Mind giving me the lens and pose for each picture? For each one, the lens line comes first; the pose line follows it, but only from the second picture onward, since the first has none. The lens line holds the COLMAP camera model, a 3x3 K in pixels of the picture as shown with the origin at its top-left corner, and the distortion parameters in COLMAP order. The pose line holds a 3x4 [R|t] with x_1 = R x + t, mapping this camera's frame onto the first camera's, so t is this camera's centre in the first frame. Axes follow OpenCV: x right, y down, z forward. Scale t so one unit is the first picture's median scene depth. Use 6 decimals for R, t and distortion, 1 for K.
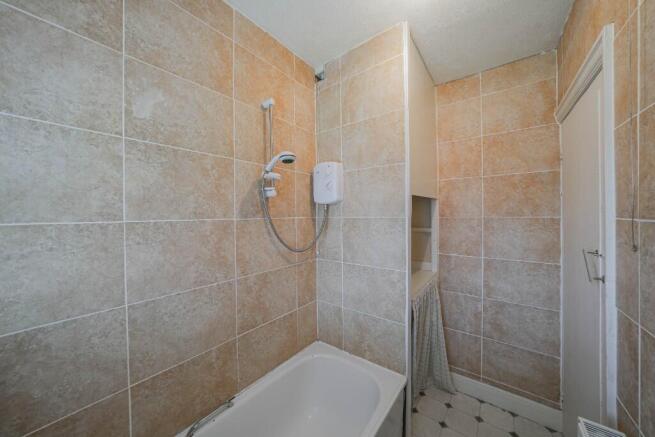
lens RADIAL K [[223.4, 0, 327.9], [0, 223.4, 214.1], [0, 0, 1]] dist [-0.021257, 0.003385]
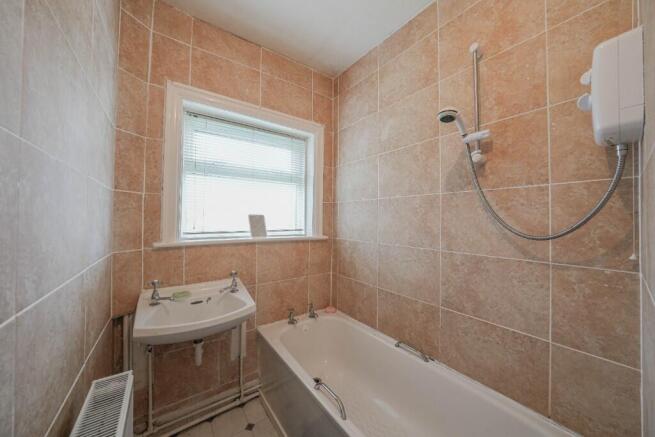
lens RADIAL K [[223.4, 0, 327.9], [0, 223.4, 217.0], [0, 0, 1]] dist [-0.021257, 0.003385]
pose [[-0.264805, -0.007973, -0.964269, 0.741260], [-0.011120, 0.999925, -0.005214, 0.146633], [0.964238, 0.009342, -0.264874, 0.772713]]
